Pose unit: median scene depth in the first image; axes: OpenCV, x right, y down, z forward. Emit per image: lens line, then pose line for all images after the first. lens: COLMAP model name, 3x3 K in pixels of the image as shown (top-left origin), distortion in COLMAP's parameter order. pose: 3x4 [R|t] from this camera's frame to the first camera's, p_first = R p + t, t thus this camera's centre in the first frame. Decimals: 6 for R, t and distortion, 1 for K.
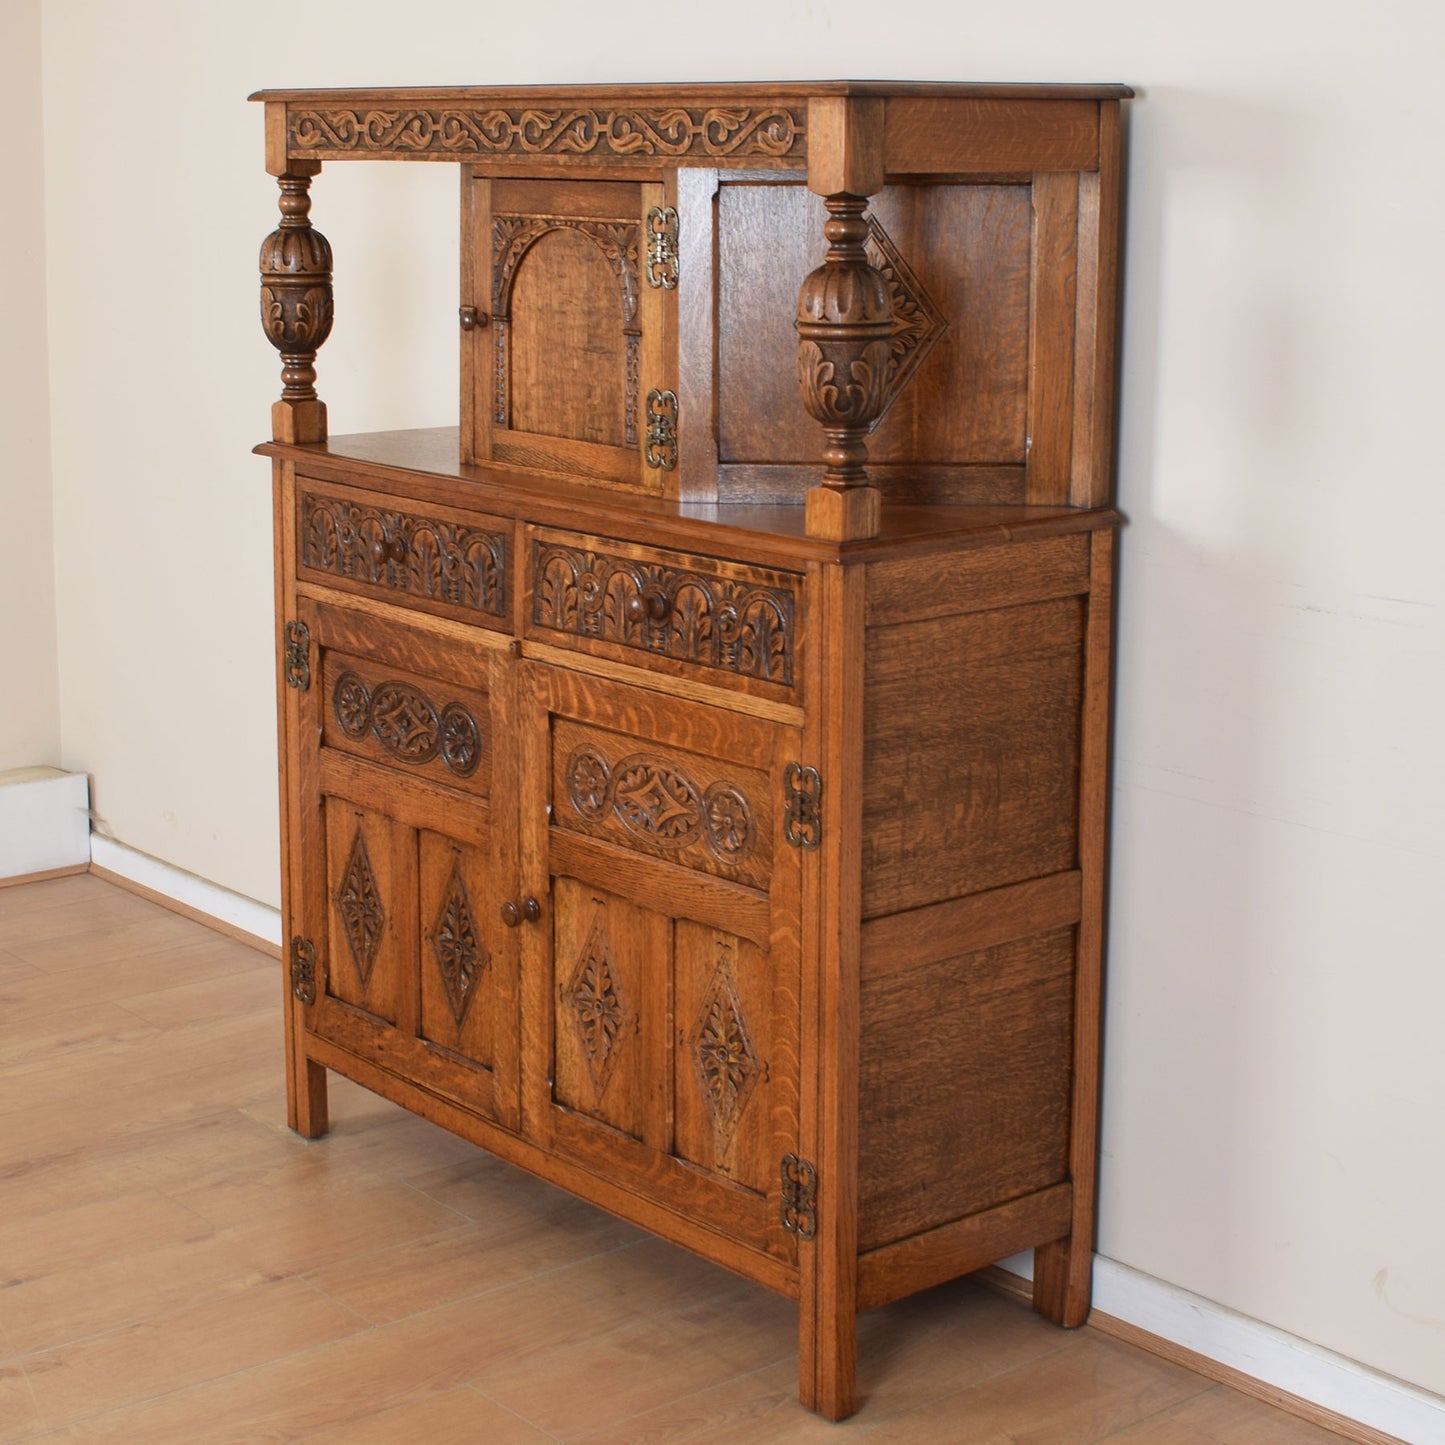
lens RADIAL K [[2670.2, 0, 685.7], [0, 2670.2, 607.1], [0, 0, 1]] dist [-0.075178, -0.081798]
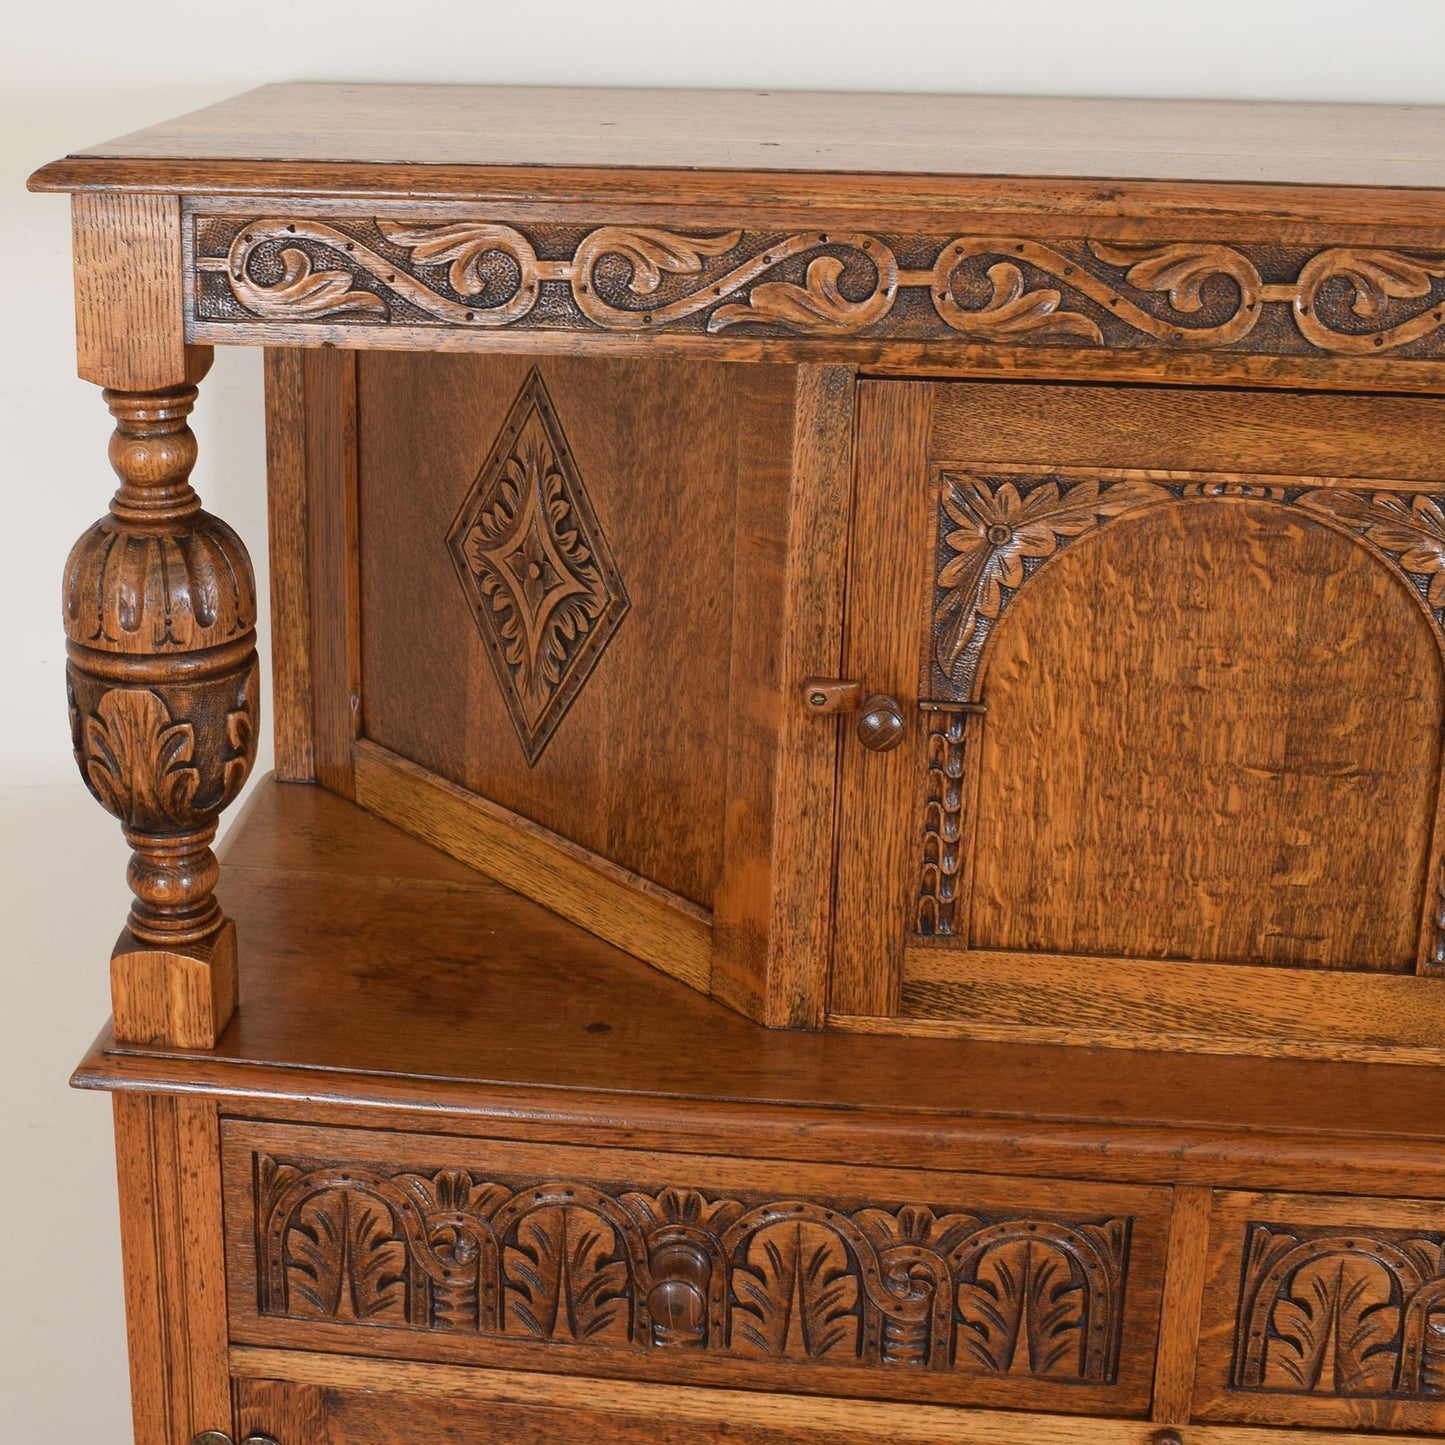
lens RADIAL K [[2299.4, 0, 550.1], [0, 2299.4, 531.4], [0, 0, 1]] dist [-0.085110, 0.000655]
pose [[0.727179, -0.188461, 0.660070, -0.368376], [0.119423, 0.981643, 0.148710, -0.208180], [-0.675980, -0.029311, 0.736337, 0.828080]]
